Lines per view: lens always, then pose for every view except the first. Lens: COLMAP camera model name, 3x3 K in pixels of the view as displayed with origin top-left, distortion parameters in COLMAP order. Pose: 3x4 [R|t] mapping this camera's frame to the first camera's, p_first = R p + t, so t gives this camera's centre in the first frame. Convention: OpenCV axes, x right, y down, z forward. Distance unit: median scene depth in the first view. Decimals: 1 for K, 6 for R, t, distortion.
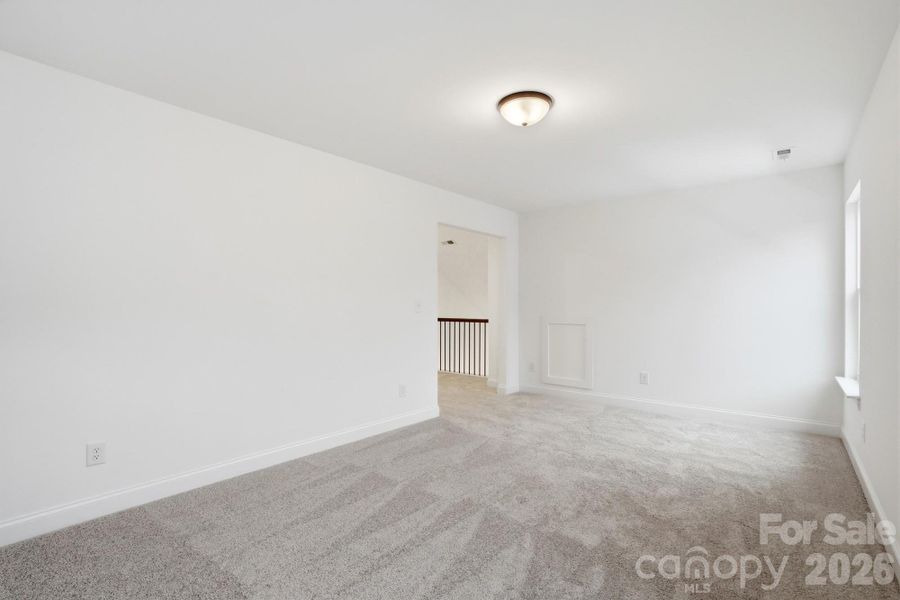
lens RADIAL K [[421.5, 0, 450.0], [0, 421.5, 300.0], [0, 0, 1]] dist [-0.072948, 0.036964]
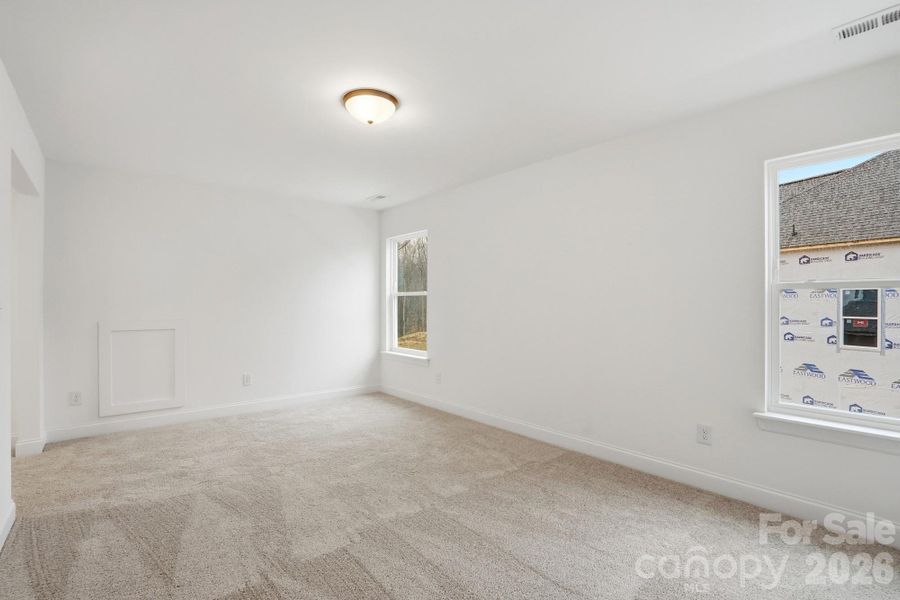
lens RADIAL K [[421.5, 0, 450.0], [0, 421.5, 300.0], [0, 0, 1]] dist [-0.072948, 0.036964]
pose [[0.163214, 0.004862, 0.986579, -0.506029], [-0.006863, 0.999969, -0.003793, -0.000282], [-0.986567, -0.006152, 0.163243, 0.438452]]
